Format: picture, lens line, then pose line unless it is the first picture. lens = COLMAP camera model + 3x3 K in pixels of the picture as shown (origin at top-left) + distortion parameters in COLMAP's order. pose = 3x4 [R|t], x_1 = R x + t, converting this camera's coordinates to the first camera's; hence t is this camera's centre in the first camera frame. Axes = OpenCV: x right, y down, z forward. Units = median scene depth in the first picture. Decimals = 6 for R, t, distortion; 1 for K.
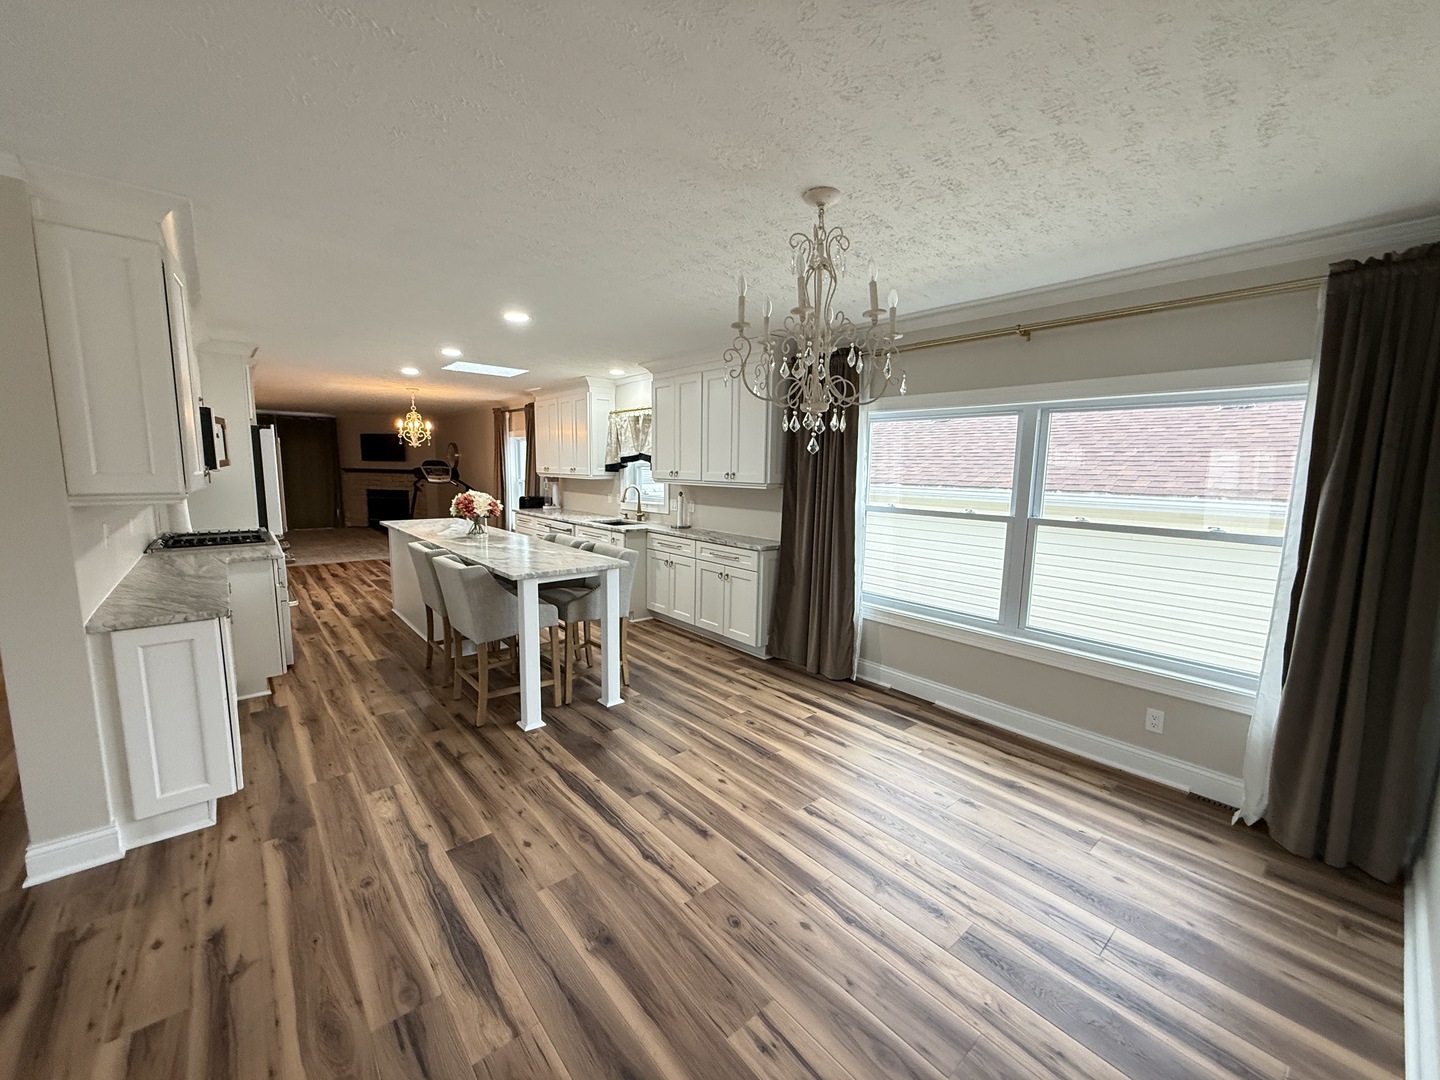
lens RADIAL K [[574.6, 0, 715.4], [0, 574.6, 539.2], [0, 0, 1]] dist [-0.000044, 0.000056]
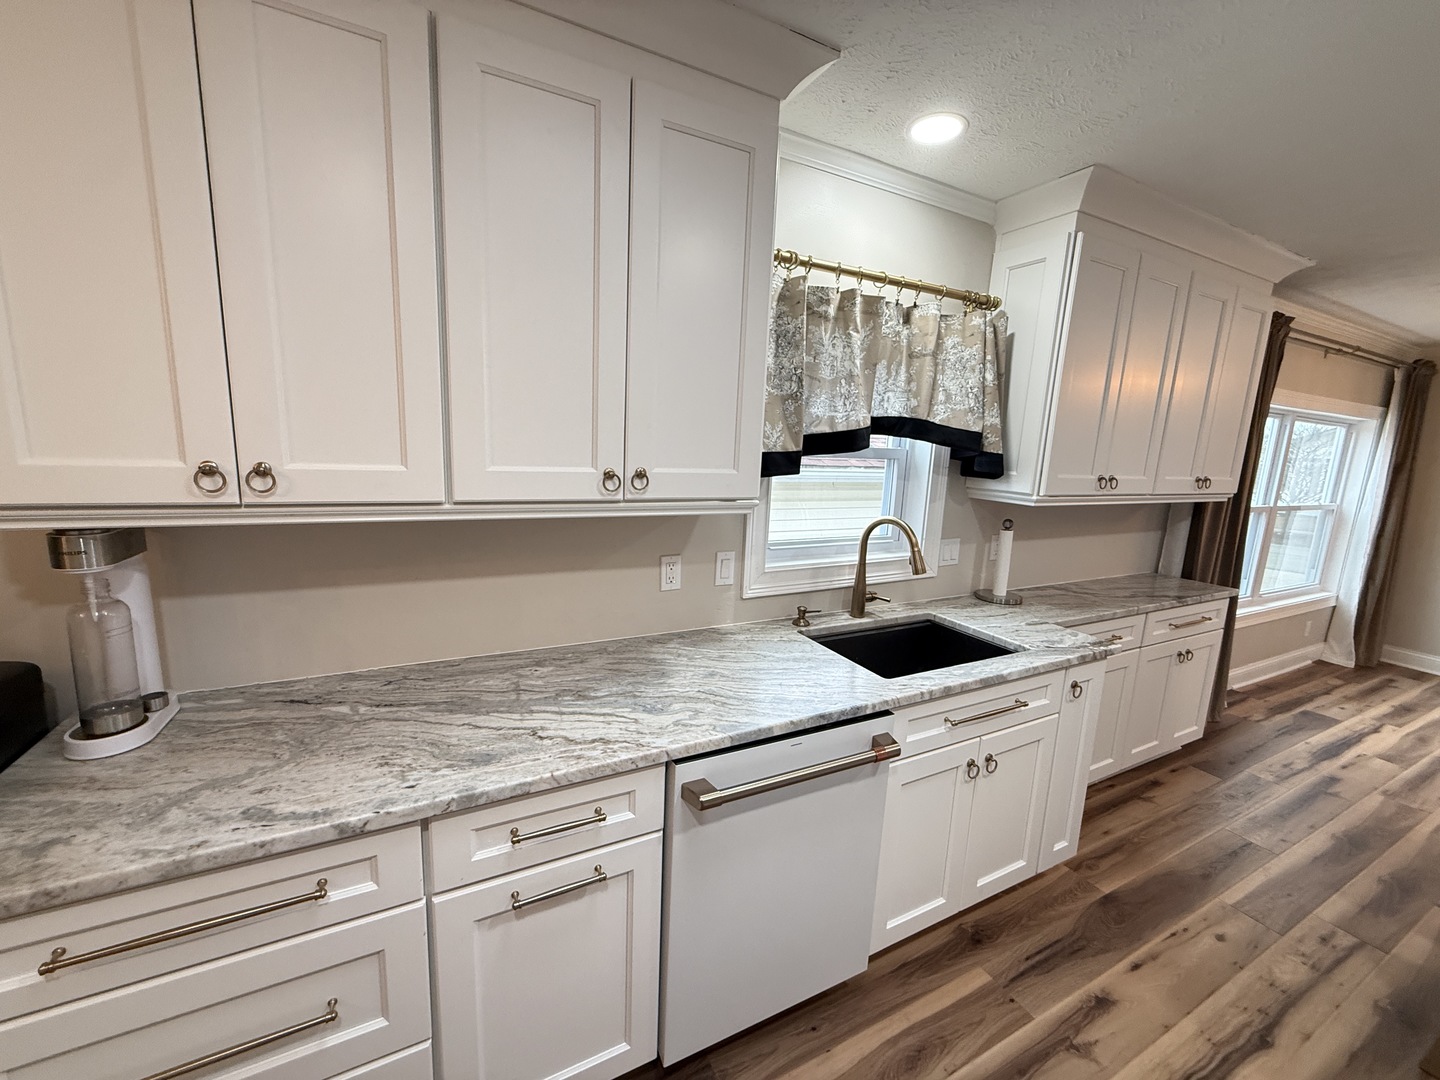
lens RADIAL K [[574.6, 0, 715.4], [0, 574.6, 539.2], [0, 0, 1]] dist [-0.000044, 0.000056]
pose [[0.224049, -0.174130, 0.958896, -0.540601], [0.085998, 0.983603, 0.158523, -0.158867], [-0.970776, 0.046947, 0.235350, 1.134795]]
